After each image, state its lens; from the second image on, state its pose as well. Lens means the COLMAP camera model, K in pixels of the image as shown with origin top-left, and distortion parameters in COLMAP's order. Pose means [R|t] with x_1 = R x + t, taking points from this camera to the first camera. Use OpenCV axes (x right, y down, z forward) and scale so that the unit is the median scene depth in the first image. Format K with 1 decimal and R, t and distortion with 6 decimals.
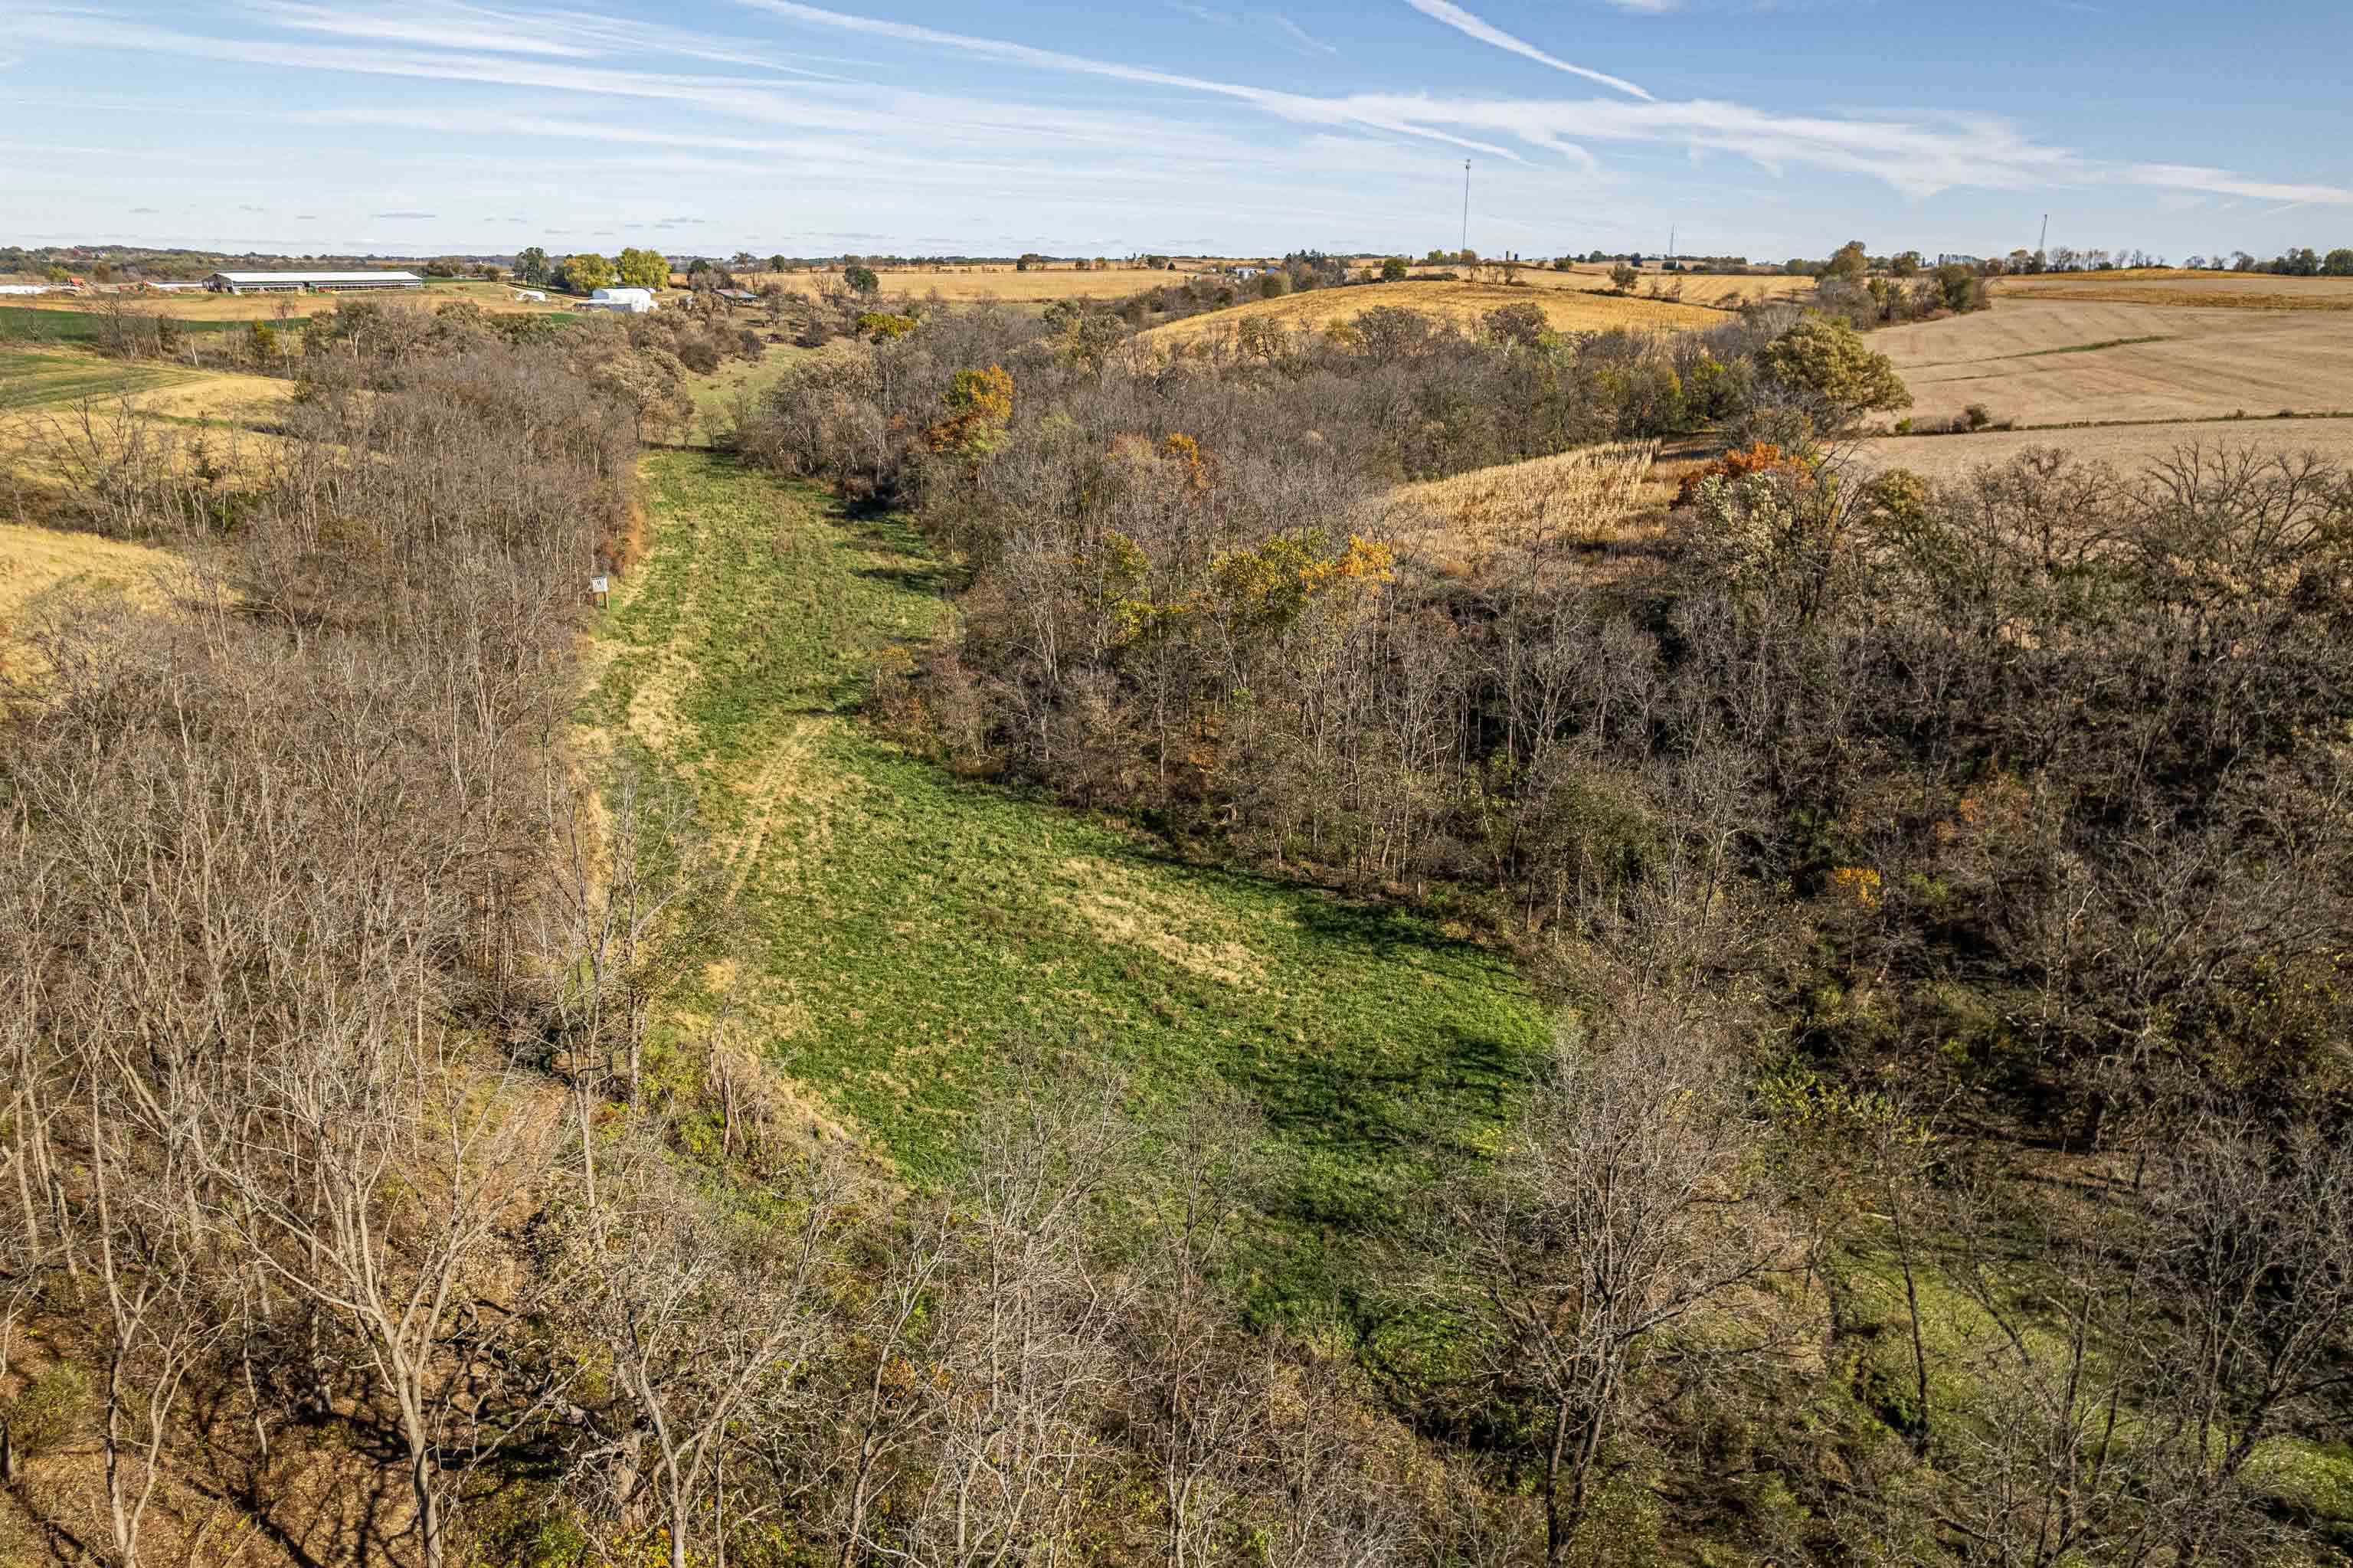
lens RADIAL K [[1516.7, 0, 1223.3], [0, 1516.7, 791.4], [0, 0, 1]] dist [-0.035947, 0.036952]
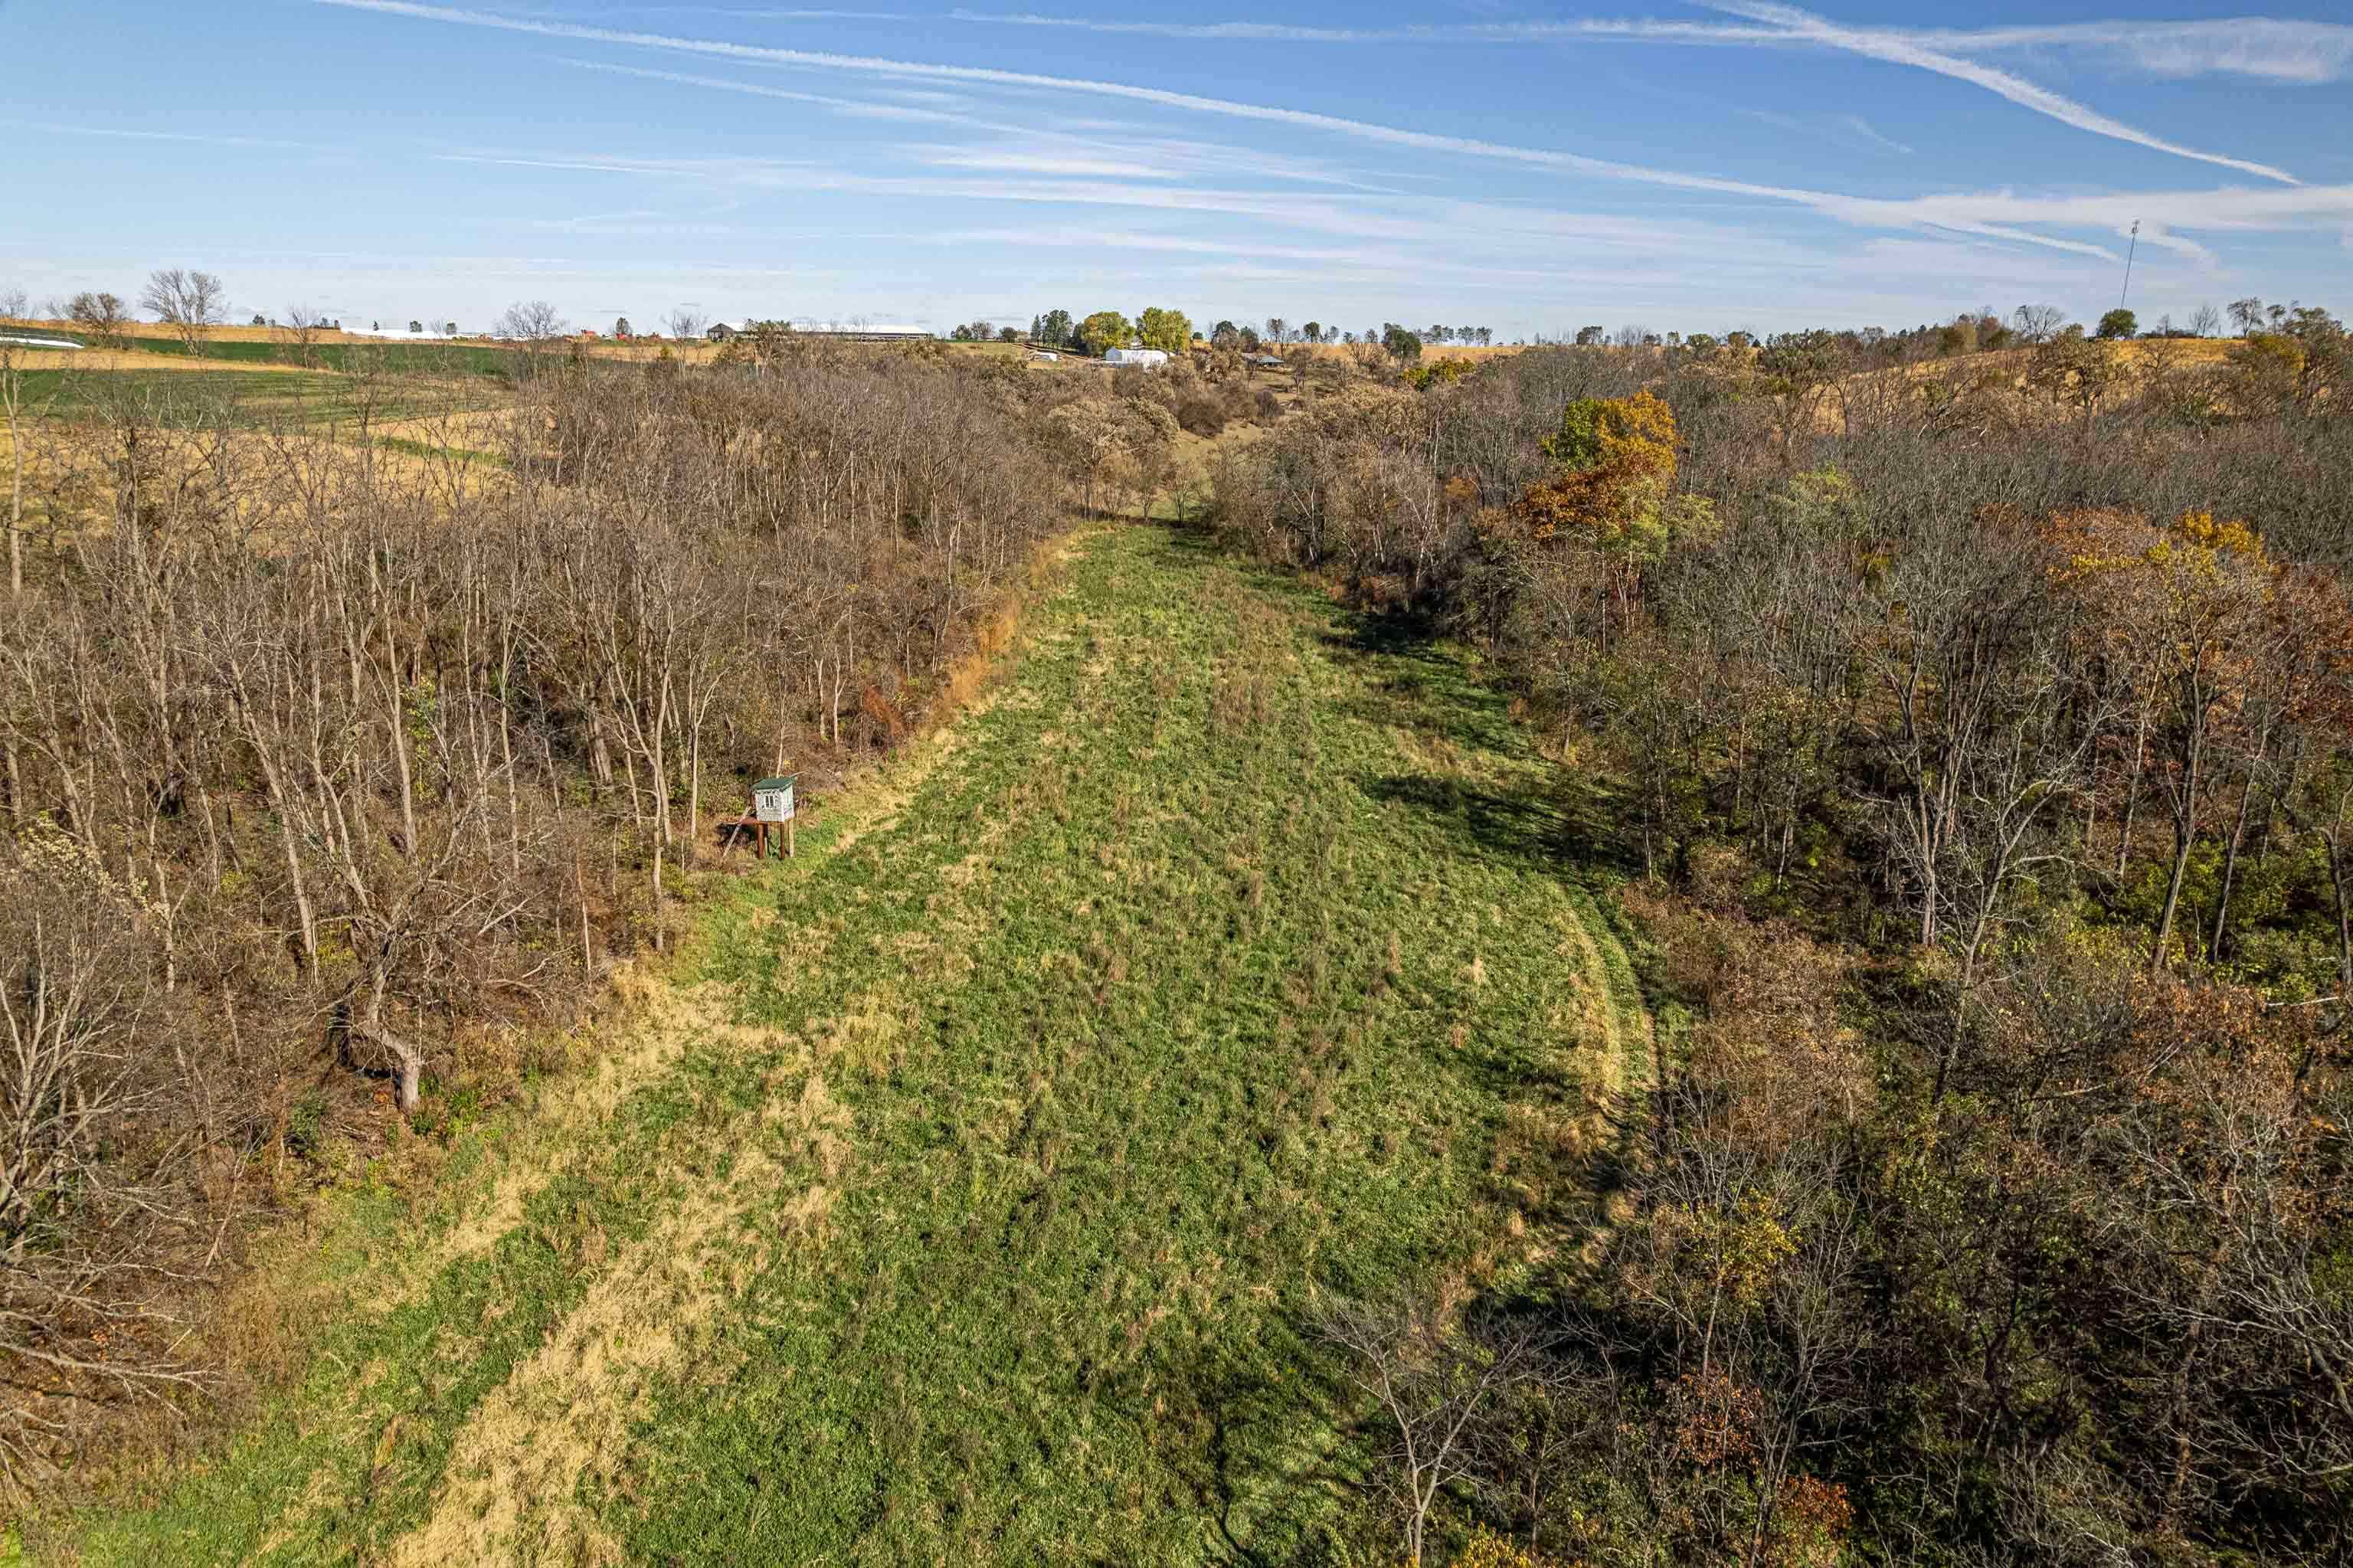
lens RADIAL K [[1518.9, 0, 1185.6], [0, 1518.9, 777.7], [0, 0, 1]] dist [-0.084087, 0.073648]
pose [[0.936939, 0.088972, -0.337978, -0.126566], [-0.112213, 0.992434, -0.049821, -0.107651], [0.330989, 0.084605, 0.939834, 0.501479]]
